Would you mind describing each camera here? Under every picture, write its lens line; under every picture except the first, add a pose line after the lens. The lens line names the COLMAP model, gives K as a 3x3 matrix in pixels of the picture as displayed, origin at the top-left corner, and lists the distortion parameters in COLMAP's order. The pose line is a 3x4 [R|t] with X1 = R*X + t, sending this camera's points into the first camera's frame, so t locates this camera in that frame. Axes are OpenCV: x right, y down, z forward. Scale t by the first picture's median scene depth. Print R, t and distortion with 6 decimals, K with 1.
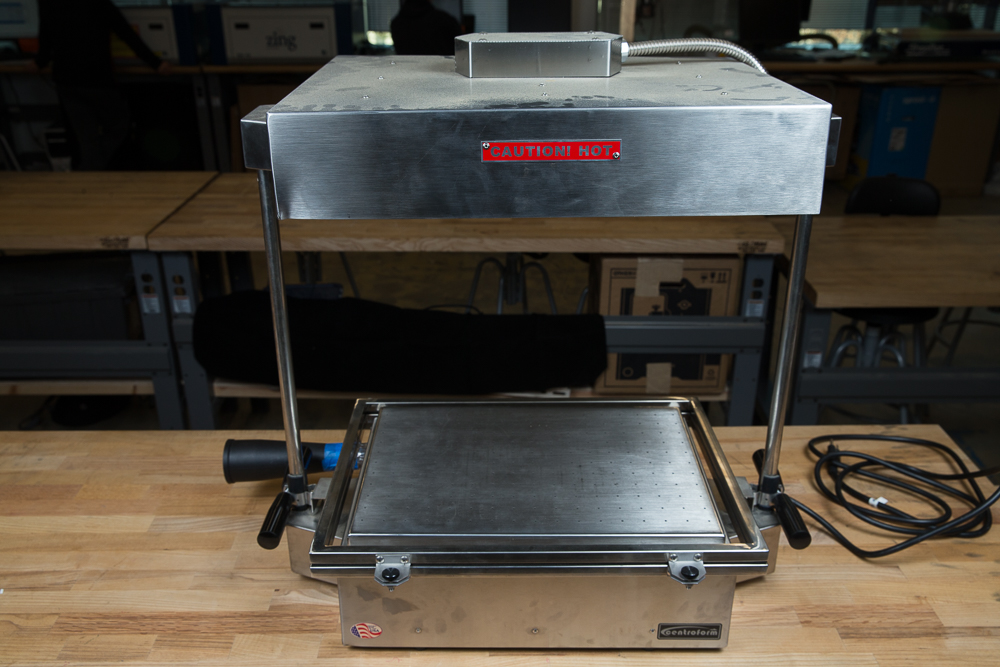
lens RADIAL K [[914.5, 0, 500.0], [0, 914.5, 333.5], [0, 0, 1]] dist [-0.041476, 0.096048]
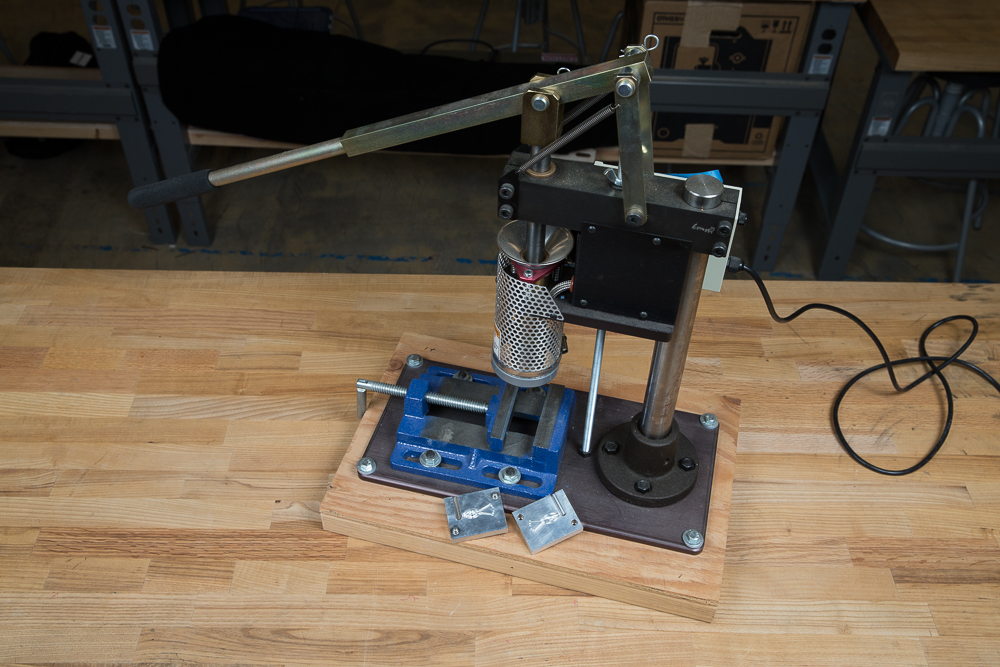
lens RADIAL K [[967.4, 0, 500.2], [0, 967.4, 334.1], [0, 0, 1]] dist [-0.016480, 0.077583]
pose [[0.999668, 0.025617, 0.002694, -0.014453], [-0.024970, 0.938101, 0.345461, -0.100840], [0.006323, -0.345413, 0.938429, 0.073893]]
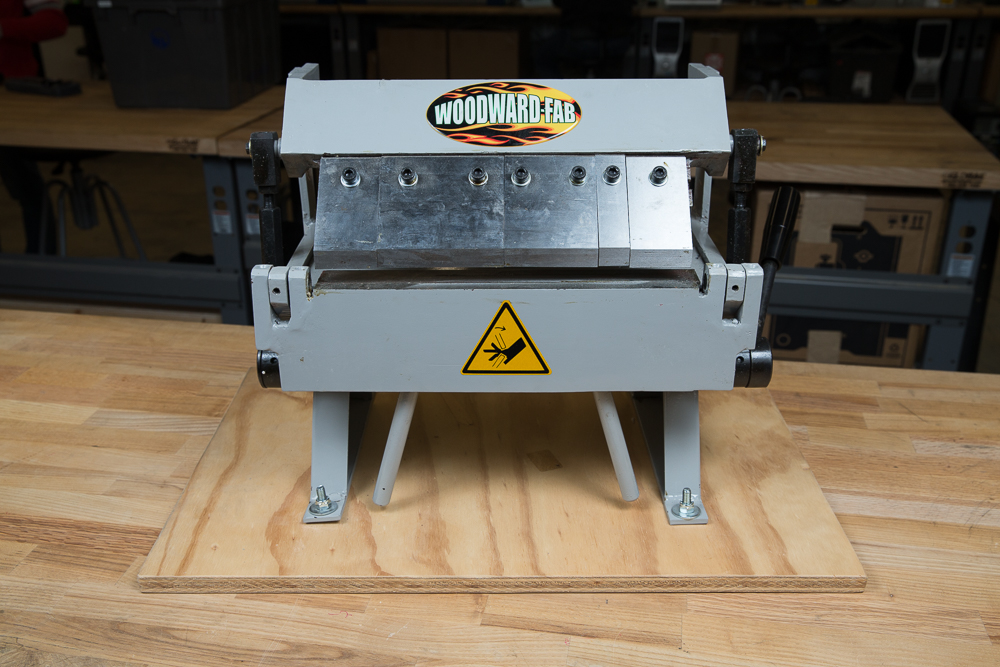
lens RADIAL K [[989.3, 0, 500.0], [0, 989.3, 333.5], [0, 0, 1]] dist [-0.008469, 0.070488]
pose [[0.983180, 0.068891, -0.169148, 0.047222], [-0.070560, 0.997500, -0.003872, 0.062624], [0.168458, 0.015742, 0.985583, 0.125882]]
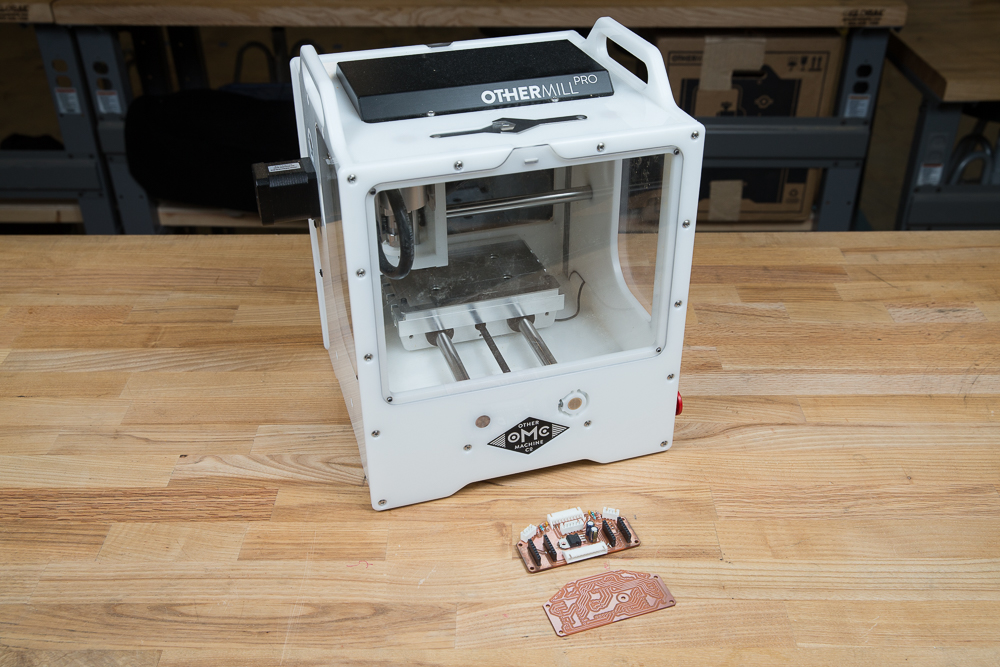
lens RADIAL K [[1003.2, 0, 499.8], [0, 1003.2, 336.5], [0, 0, 1]] dist [-0.012104, 0.084404]
pose [[0.999854, 0.003551, -0.016696, -0.004075], [-0.001120, 0.989667, 0.143377, 0.045217], [0.017033, -0.143338, 0.989527, 0.147450]]
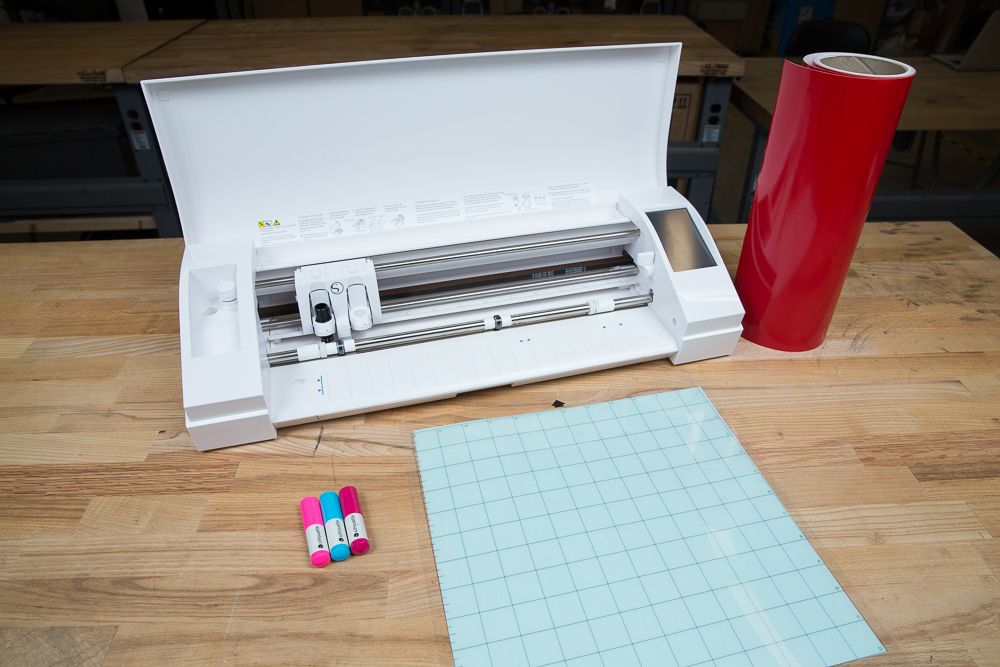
lens RADIAL K [[661.2, 0, 500.2], [0, 661.2, 338.0], [0, 0, 1]] dist [-0.104761, 0.067022]
pose [[0.999461, -0.020648, 0.025527, 0.010077], [0.014933, 0.978304, 0.206635, 0.047755], [-0.029240, -0.206142, 0.978085, 0.231997]]
